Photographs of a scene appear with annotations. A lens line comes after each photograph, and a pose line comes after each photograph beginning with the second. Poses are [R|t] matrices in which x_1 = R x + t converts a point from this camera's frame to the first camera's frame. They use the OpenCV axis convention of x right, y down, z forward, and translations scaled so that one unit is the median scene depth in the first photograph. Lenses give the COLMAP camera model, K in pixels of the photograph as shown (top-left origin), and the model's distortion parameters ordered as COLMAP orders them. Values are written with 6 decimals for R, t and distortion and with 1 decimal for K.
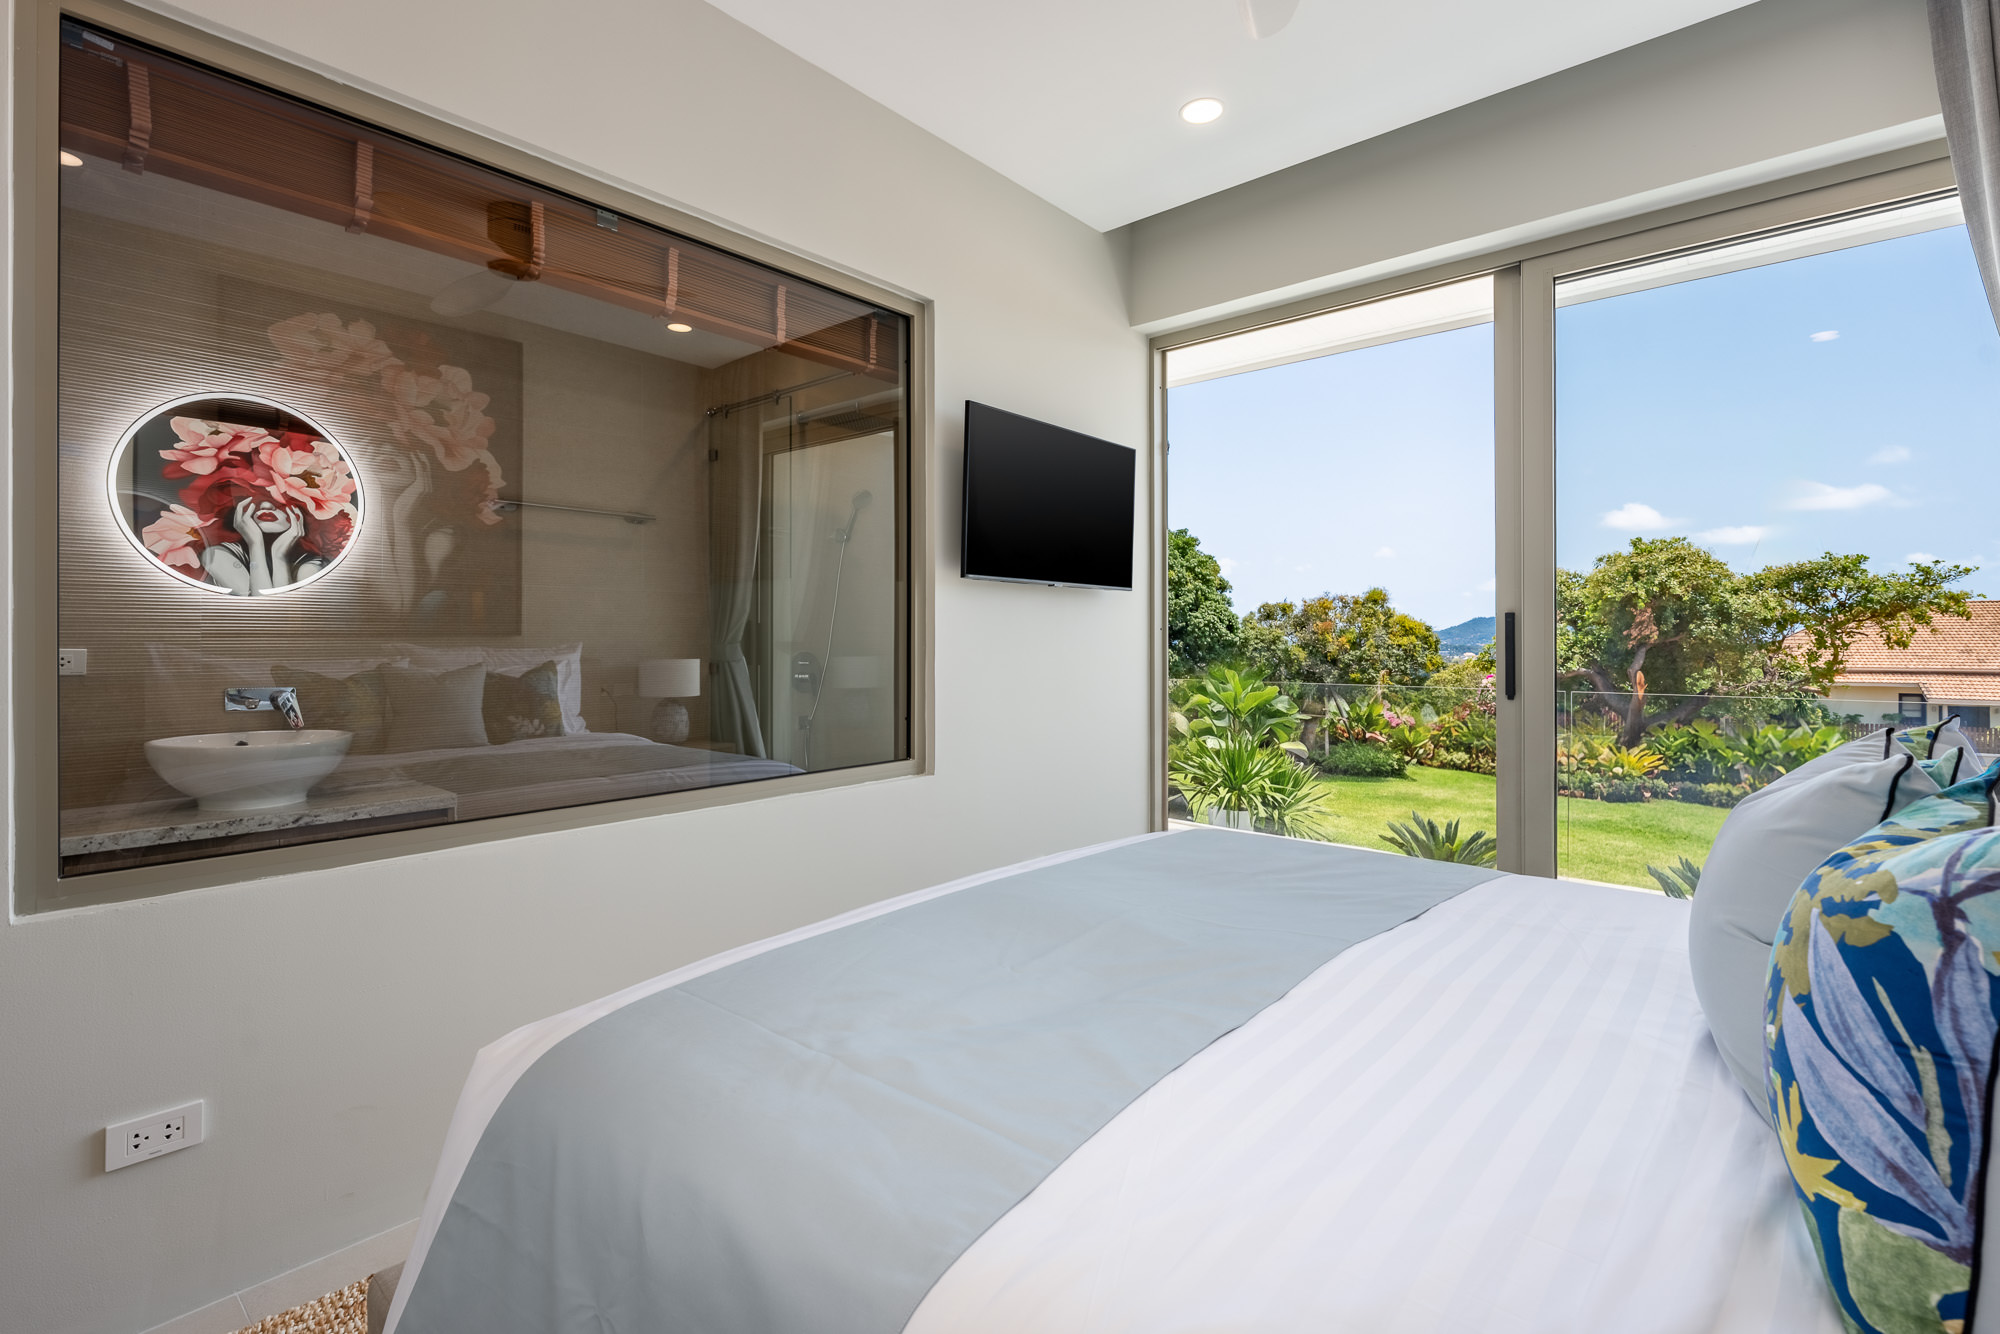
lens RADIAL K [[913.8, 0, 990.3], [0, 913.8, 655.2], [0, 0, 1]] dist [-0.003767, -0.000293]
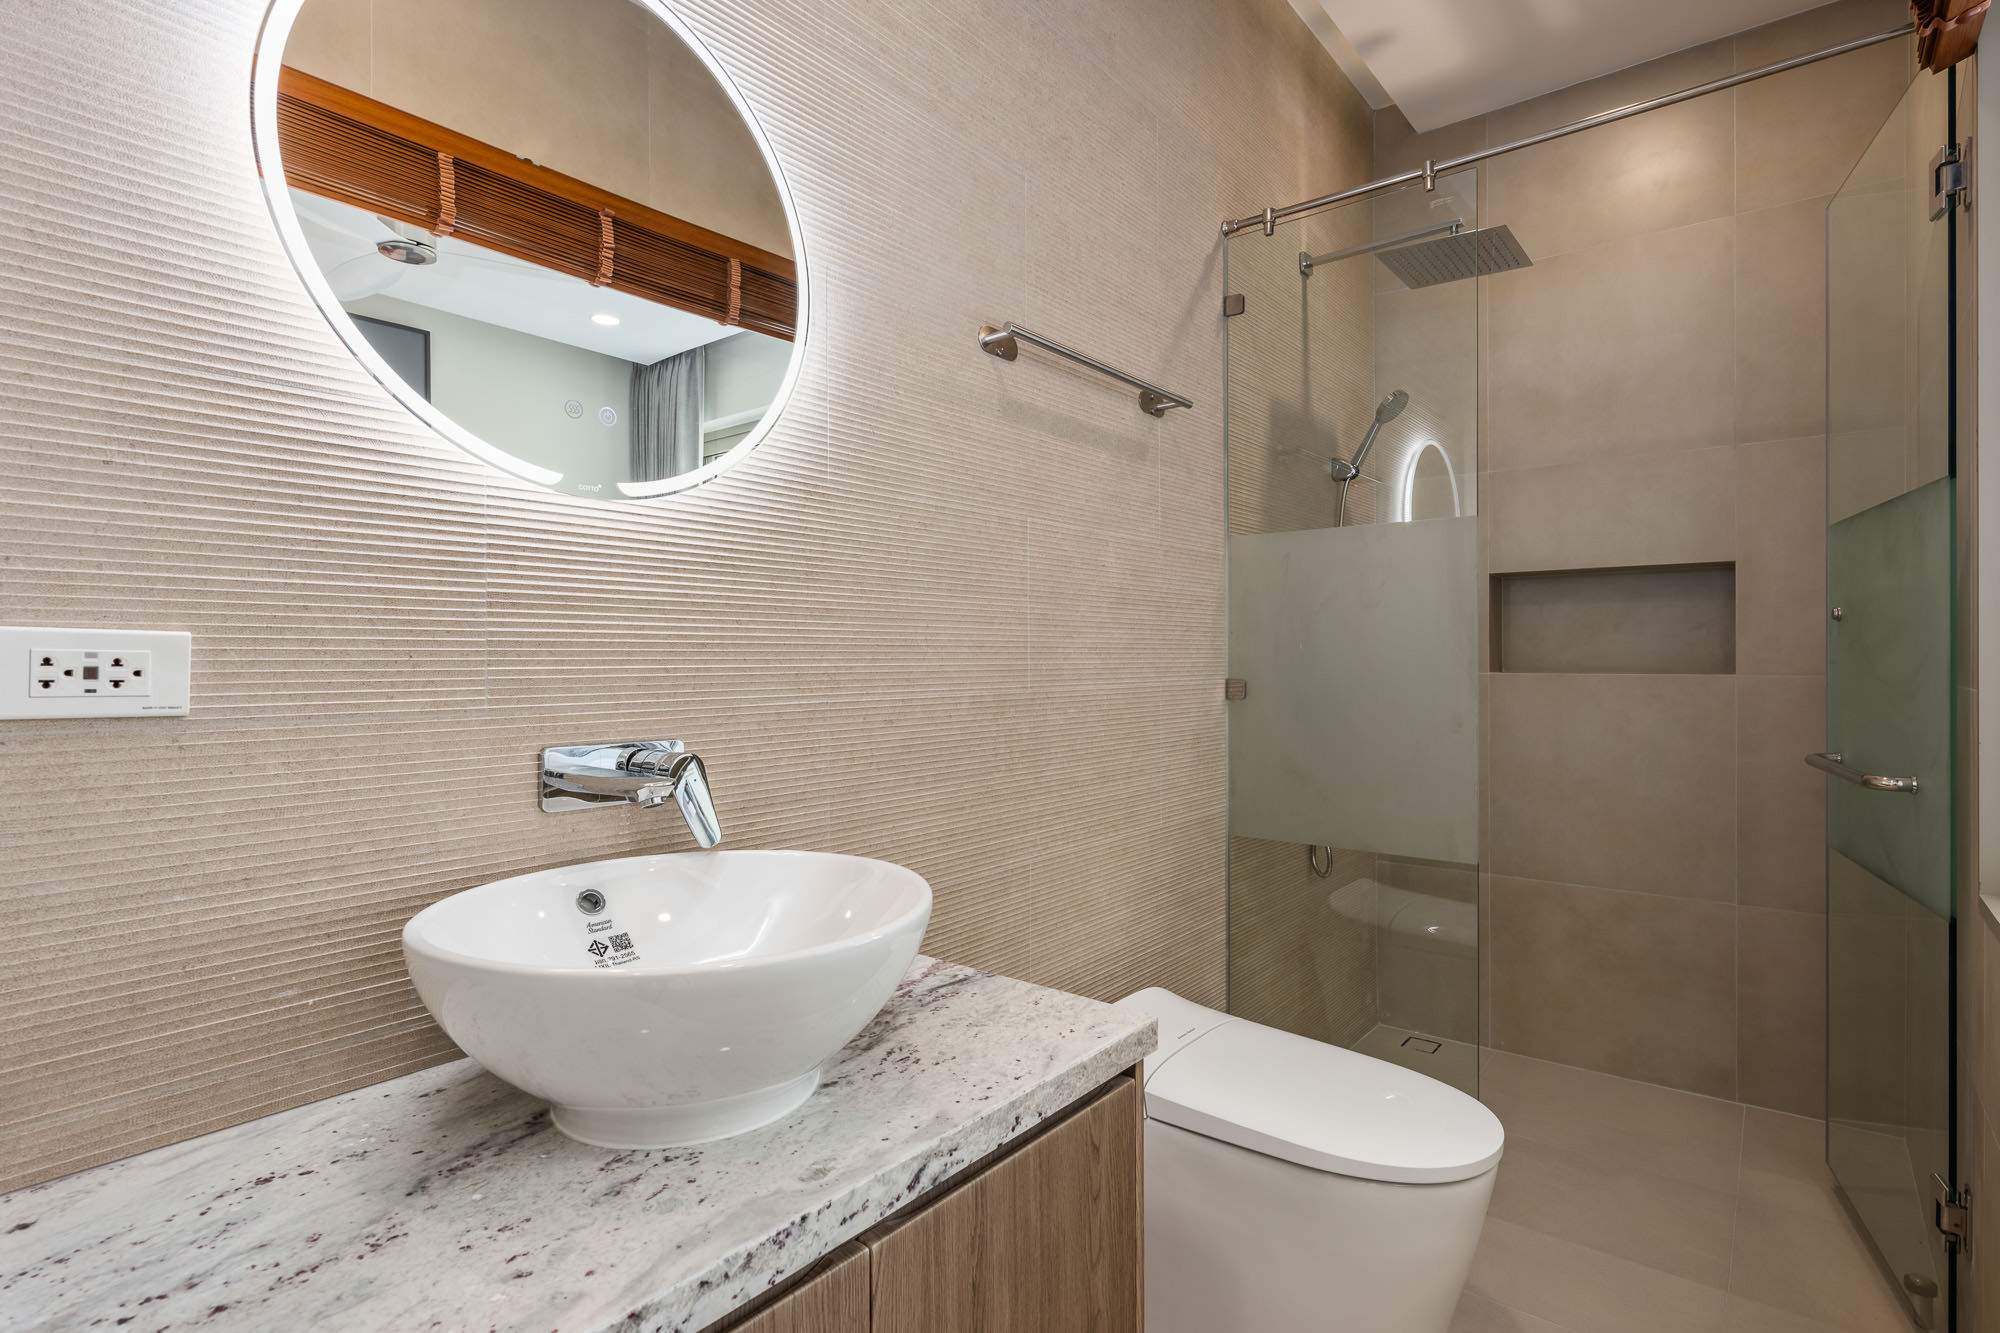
lens RADIAL K [[979.4, 0, 1010.9], [0, 979.4, 667.3], [0, 0, 1]] dist [0.003126, 0.000195]
pose [[0.998040, -0.000638, 0.062577, -0.660350], [0.001256, 0.999951, -0.009836, 0.008375], [-0.062568, 0.009895, 0.997992, 0.582945]]
